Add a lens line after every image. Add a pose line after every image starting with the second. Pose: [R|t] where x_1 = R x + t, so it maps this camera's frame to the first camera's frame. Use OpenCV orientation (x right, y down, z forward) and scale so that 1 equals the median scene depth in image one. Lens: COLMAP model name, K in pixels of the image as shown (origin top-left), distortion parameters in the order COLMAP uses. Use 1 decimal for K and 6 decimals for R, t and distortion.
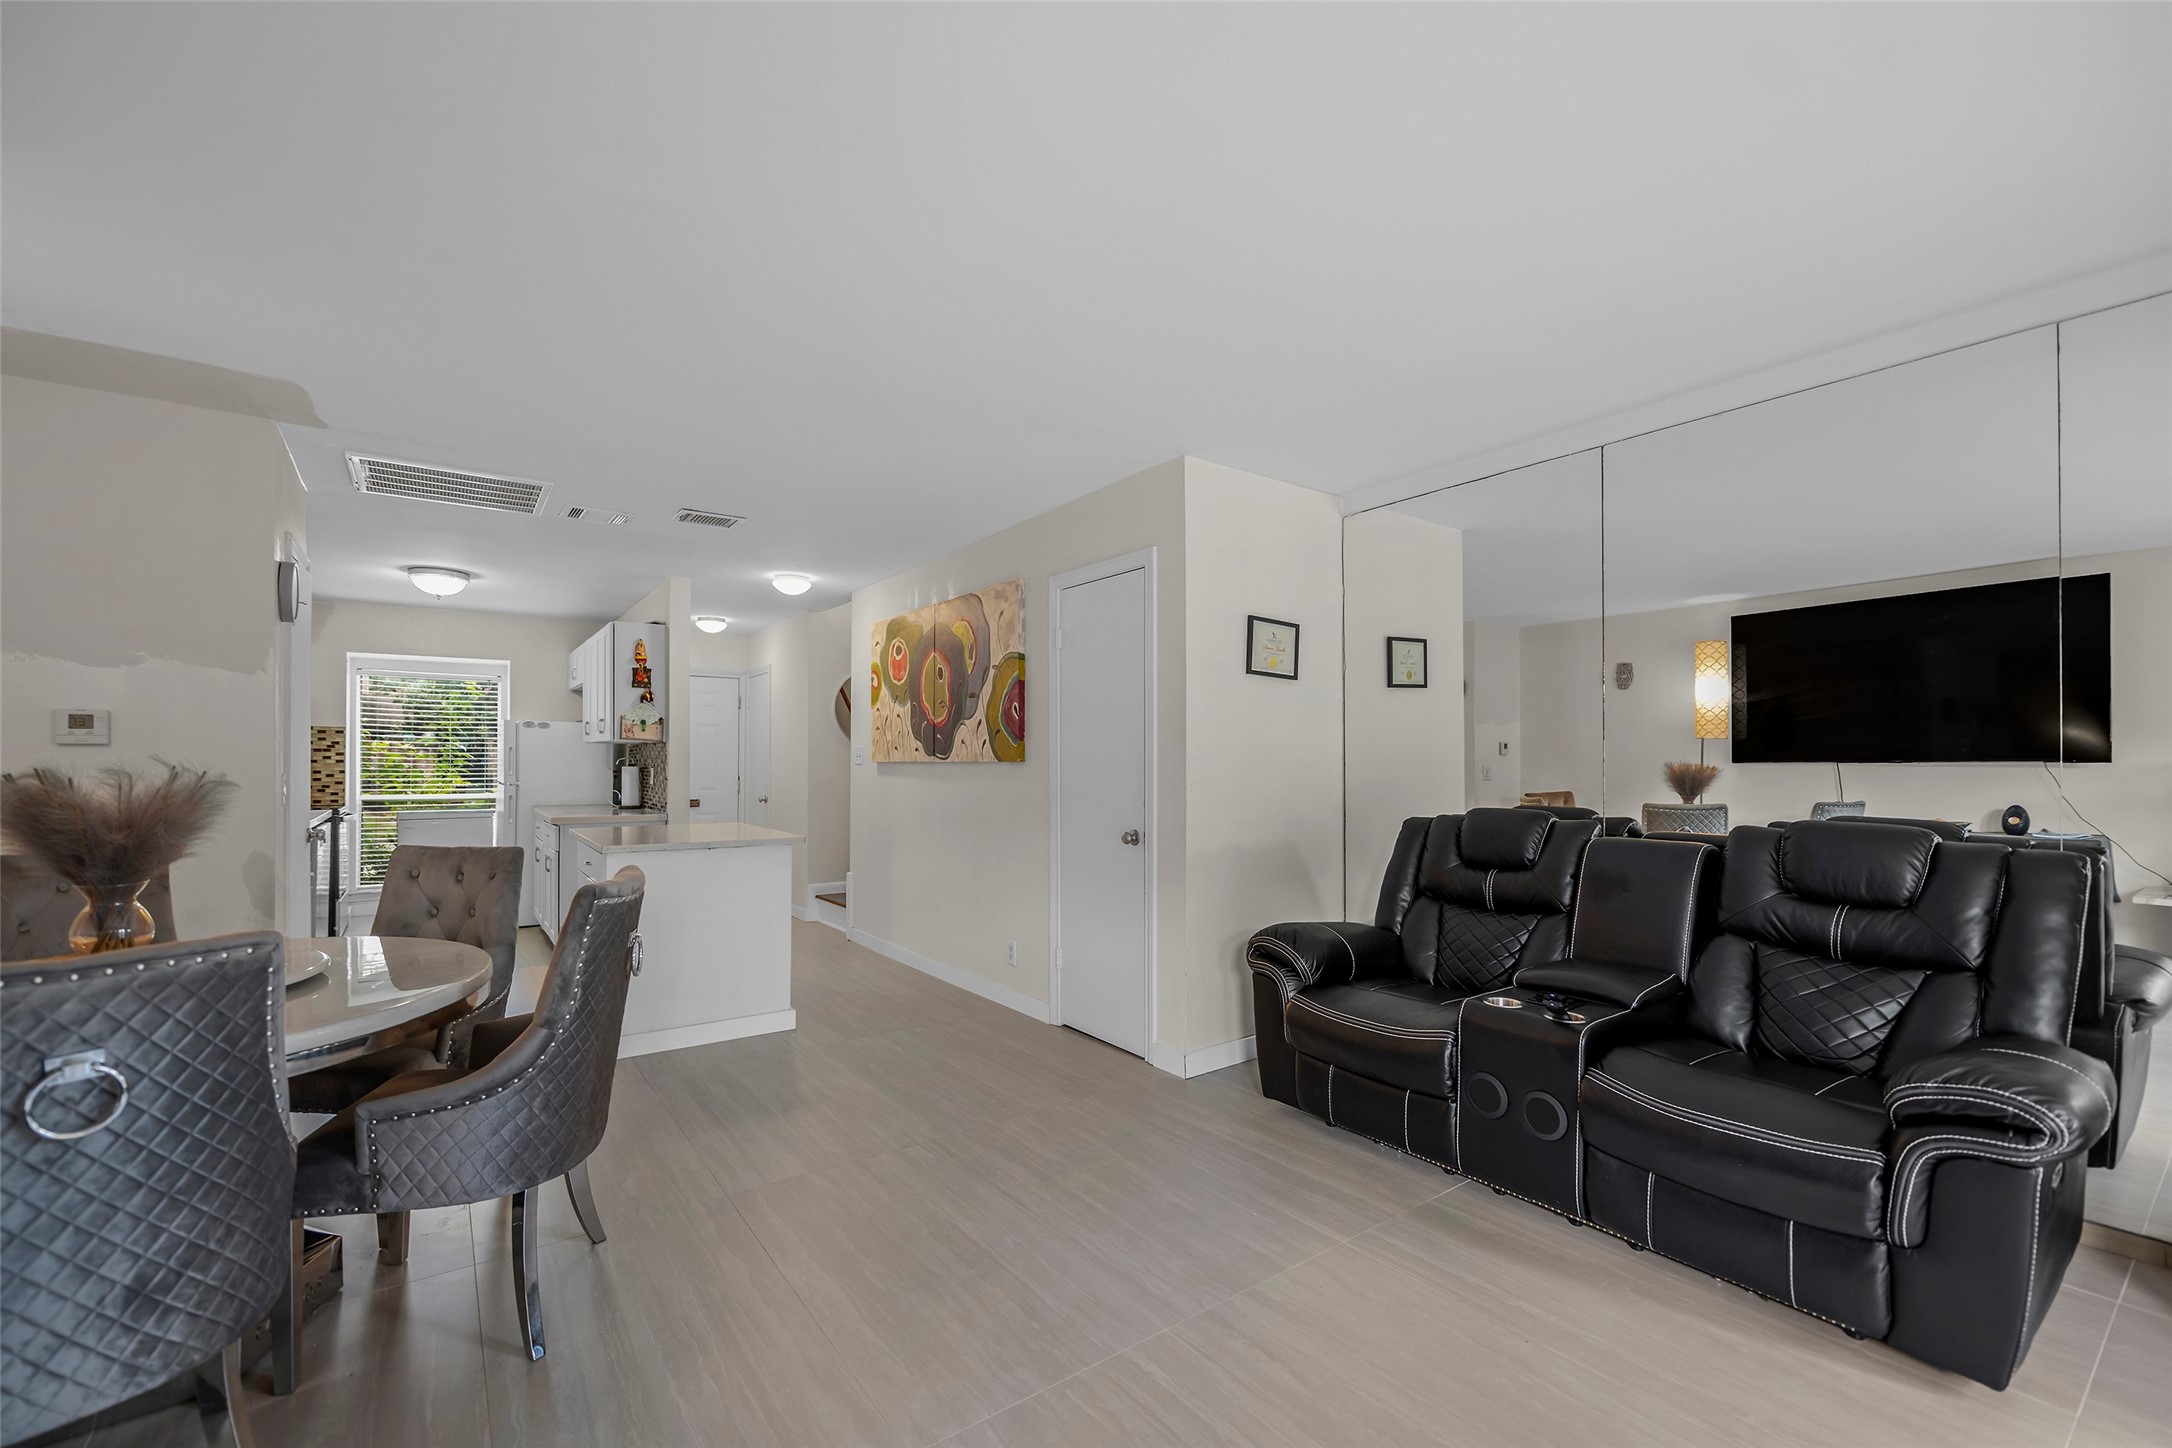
lens RADIAL K [[890.0, 0, 1092.9], [0, 890.0, 759.8], [0, 0, 1]] dist [0.000500, 0.000034]
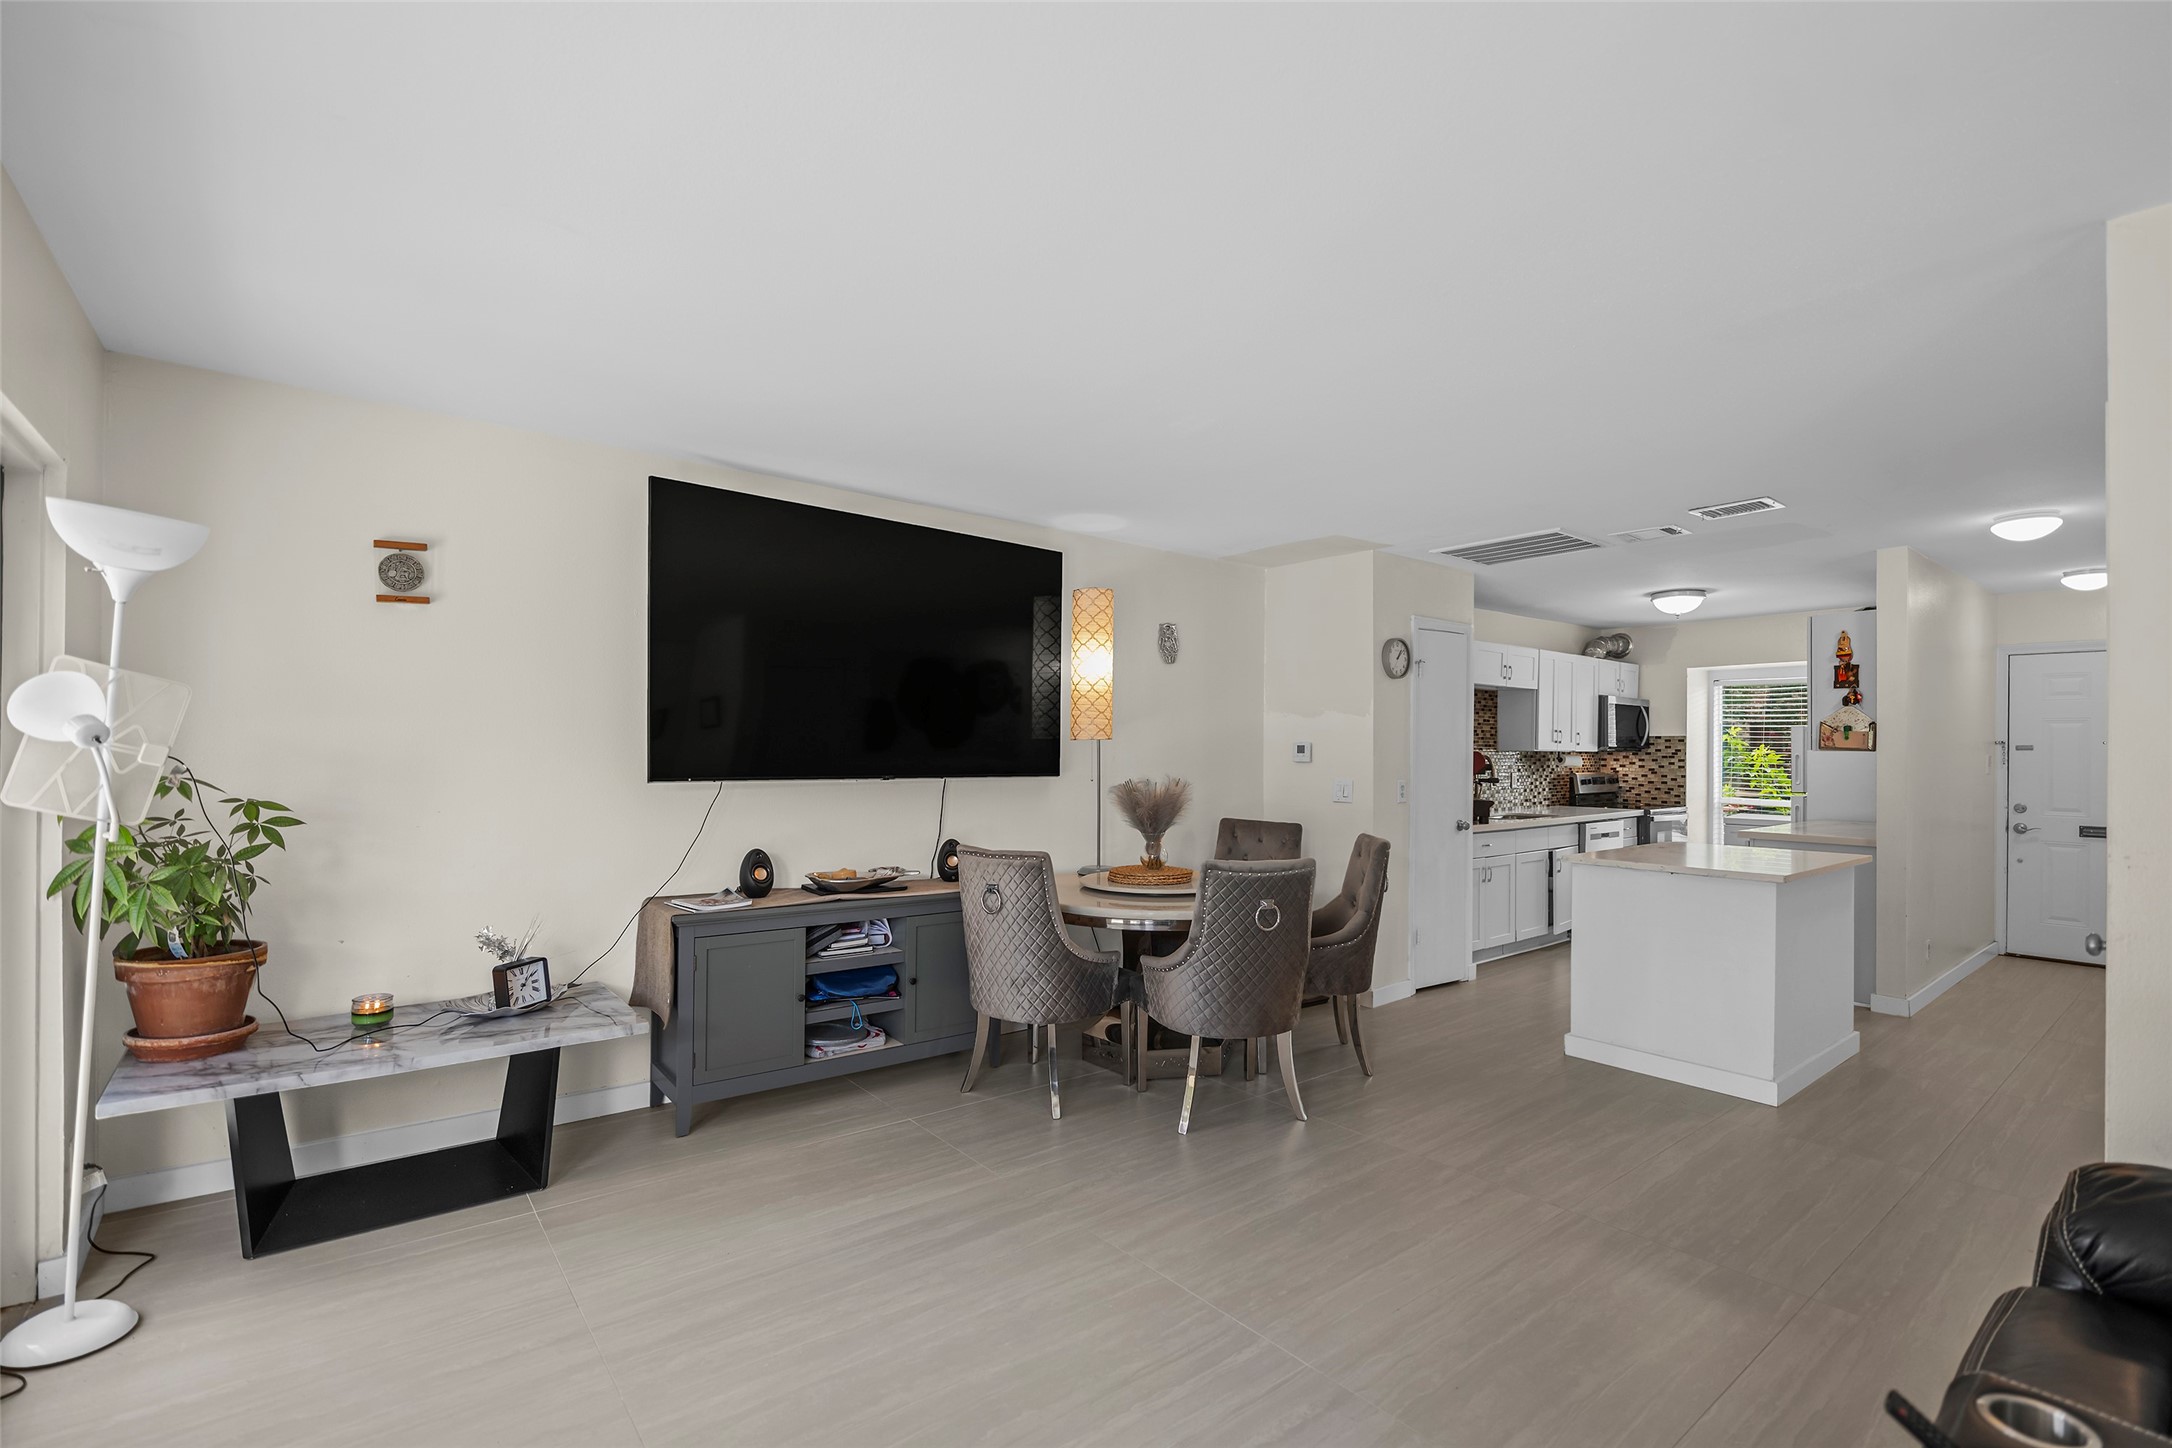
lens RADIAL K [[978.0, 0, 1084.7], [0, 978.0, 737.5], [0, 0, 1]] dist [-0.003736, -0.000622]
pose [[0.042287, -0.013685, -0.999012, 0.394731], [-0.002341, 0.999902, -0.013797, -0.018960], [0.999103, 0.002922, 0.042251, 0.231718]]
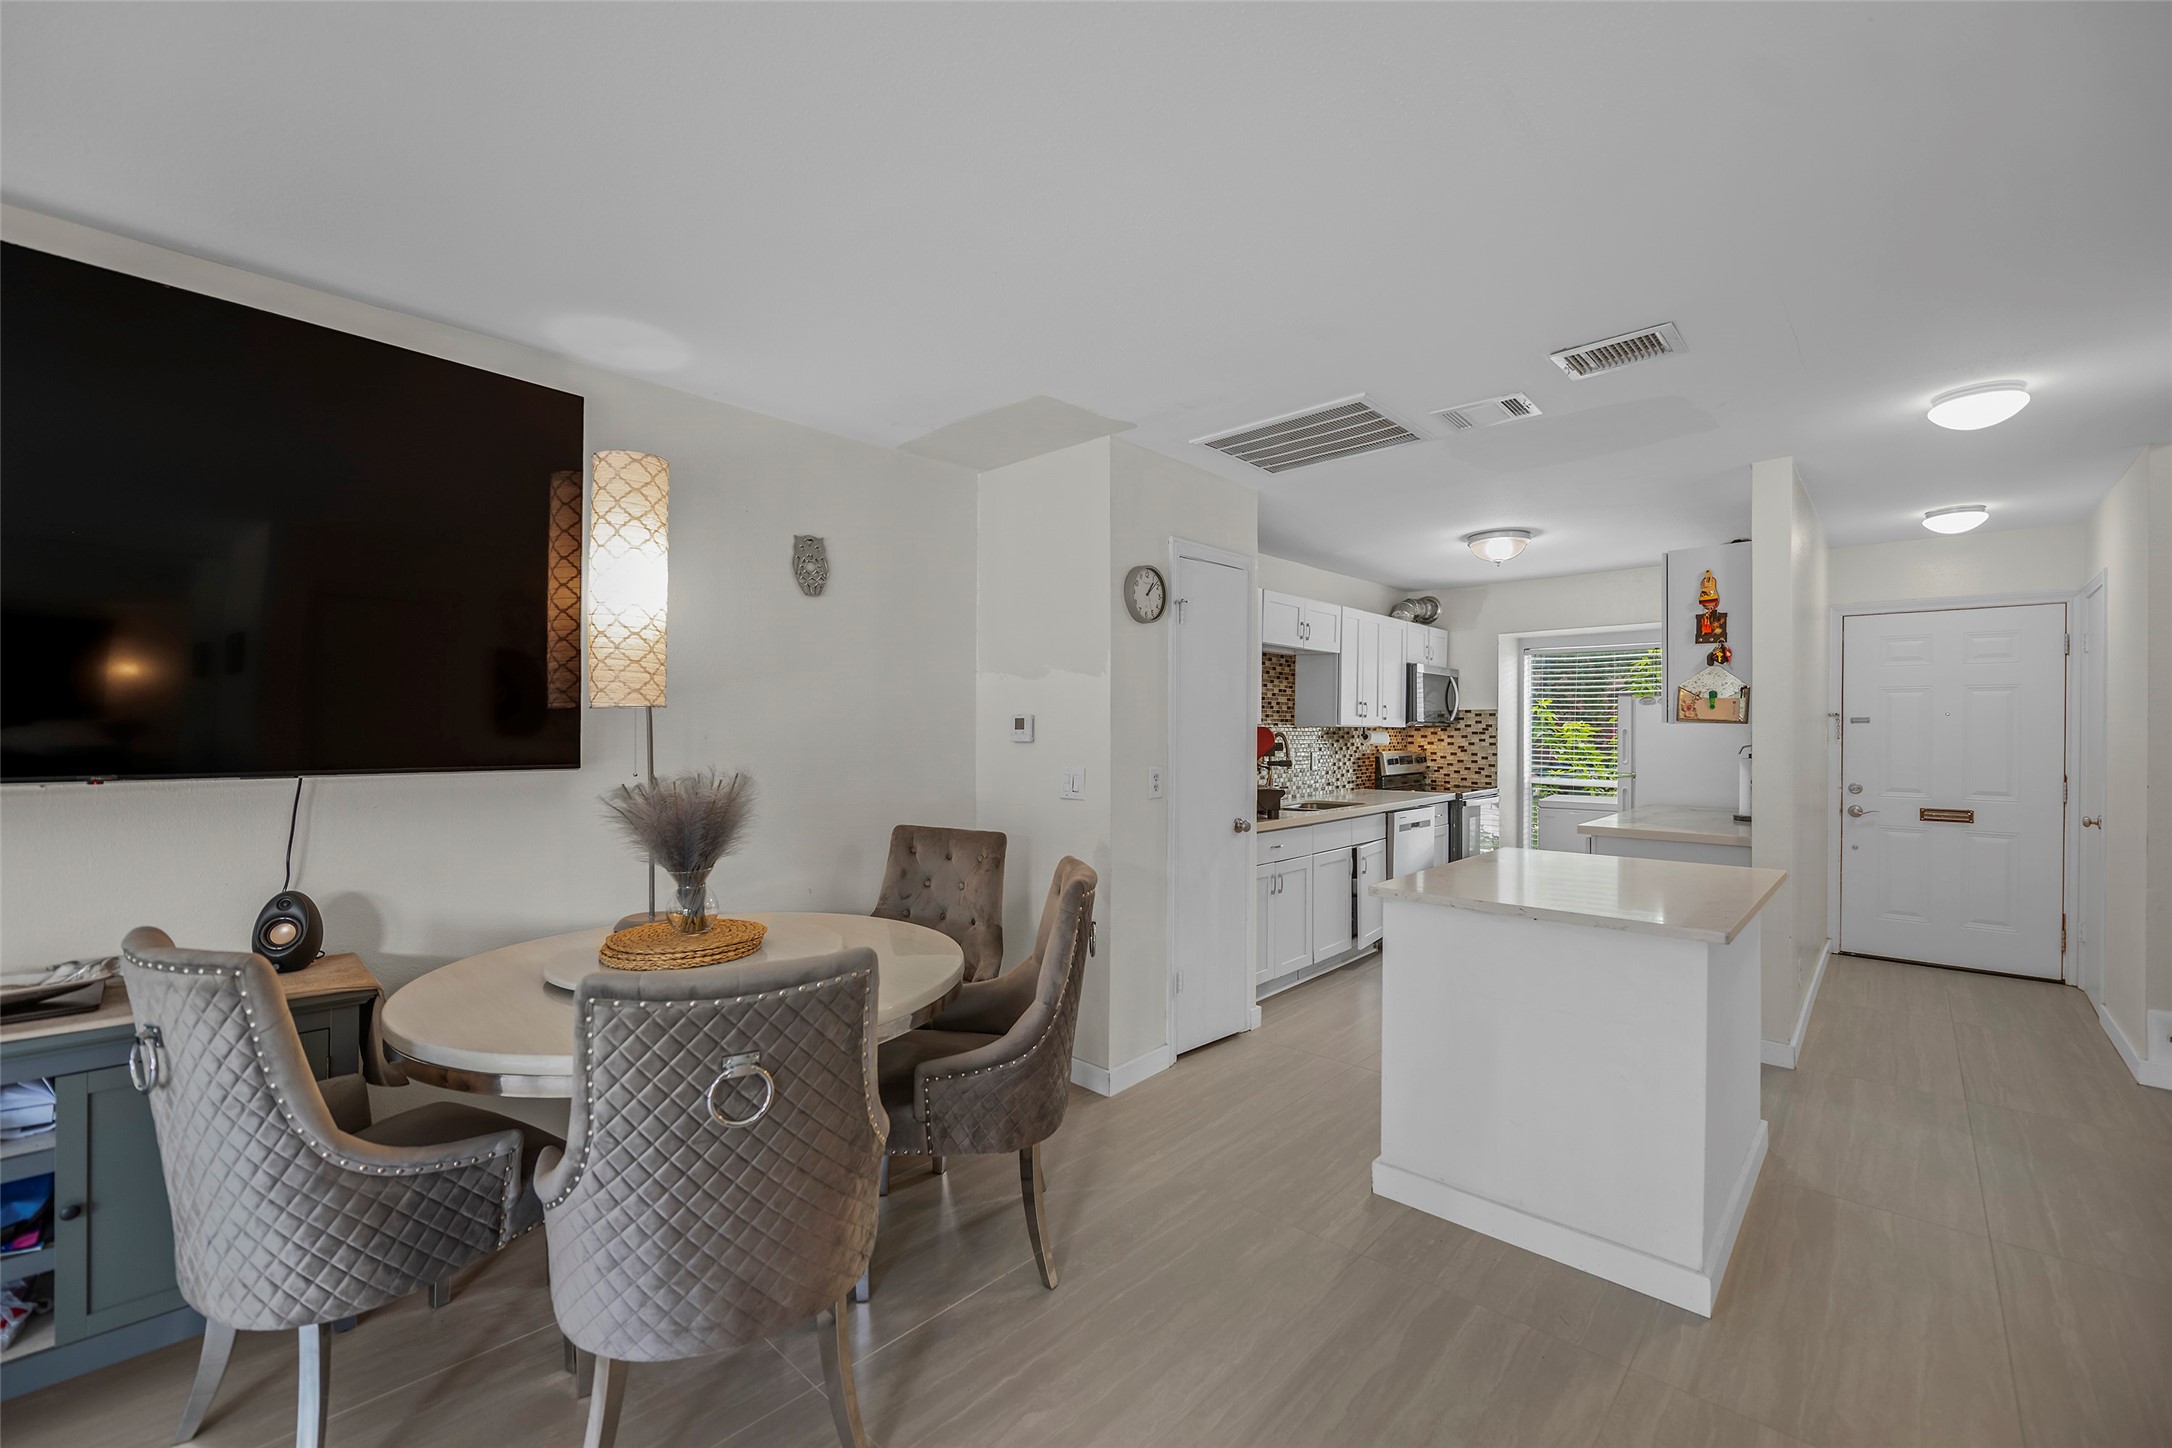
lens RADIAL K [[883.1, 0, 1086.0], [0, 883.1, 724.0], [0, 0, 1]] dist [-0.000425, -0.003043]
pose [[0.187288, -0.008126, -0.982271, 0.053237], [0.002390, 0.999967, -0.007817, -0.016186], [0.982302, -0.000884, 0.187302, 0.416560]]
